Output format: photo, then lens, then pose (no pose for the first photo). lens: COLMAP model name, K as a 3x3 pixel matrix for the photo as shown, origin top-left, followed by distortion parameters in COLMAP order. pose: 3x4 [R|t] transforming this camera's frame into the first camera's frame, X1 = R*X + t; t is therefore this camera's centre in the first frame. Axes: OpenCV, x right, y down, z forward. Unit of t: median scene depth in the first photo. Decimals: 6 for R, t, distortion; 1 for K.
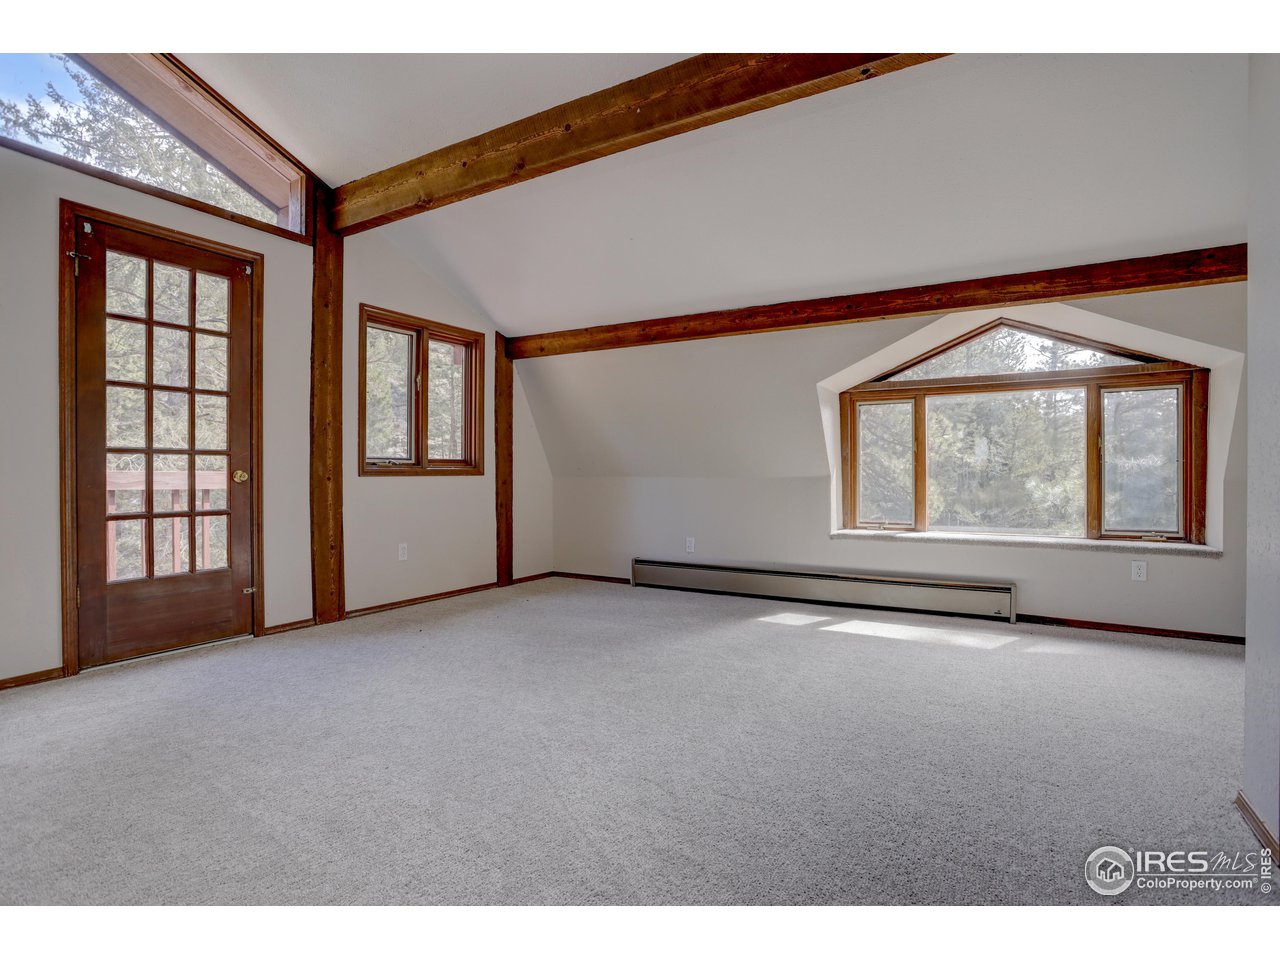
lens RADIAL K [[627.9, 0, 640.0], [0, 627.9, 480.0], [0, 0, 1]] dist [-0.076859, 0.037769]
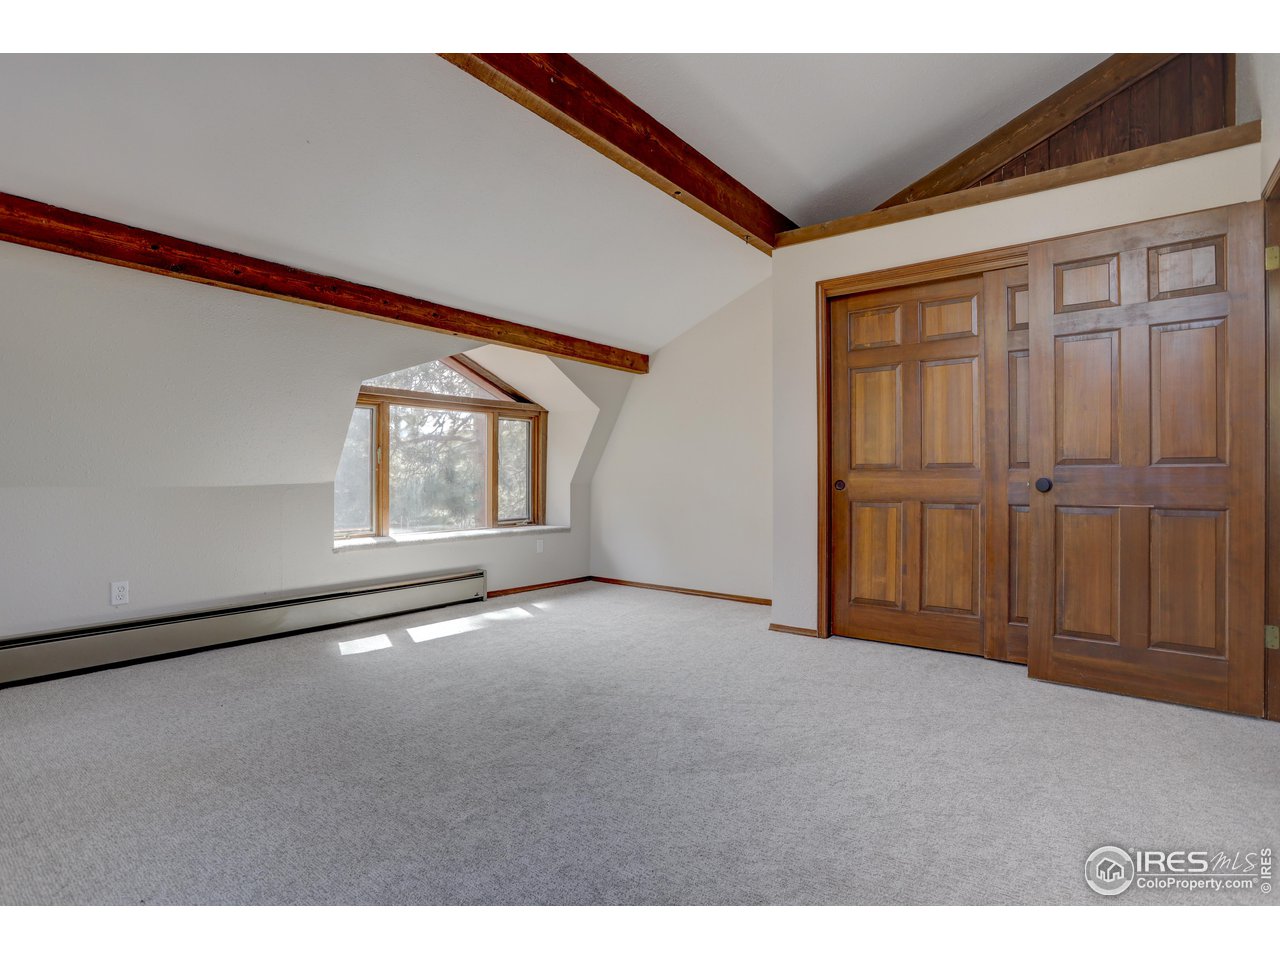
lens RADIAL K [[627.9, 0, 640.0], [0, 627.9, 480.0], [0, 0, 1]] dist [-0.076859, 0.037769]
pose [[0.141413, -0.011963, 0.989878, -0.582365], [-0.006101, 0.999897, 0.012956, -0.027772], [-0.989932, -0.007871, 0.141325, 0.509503]]
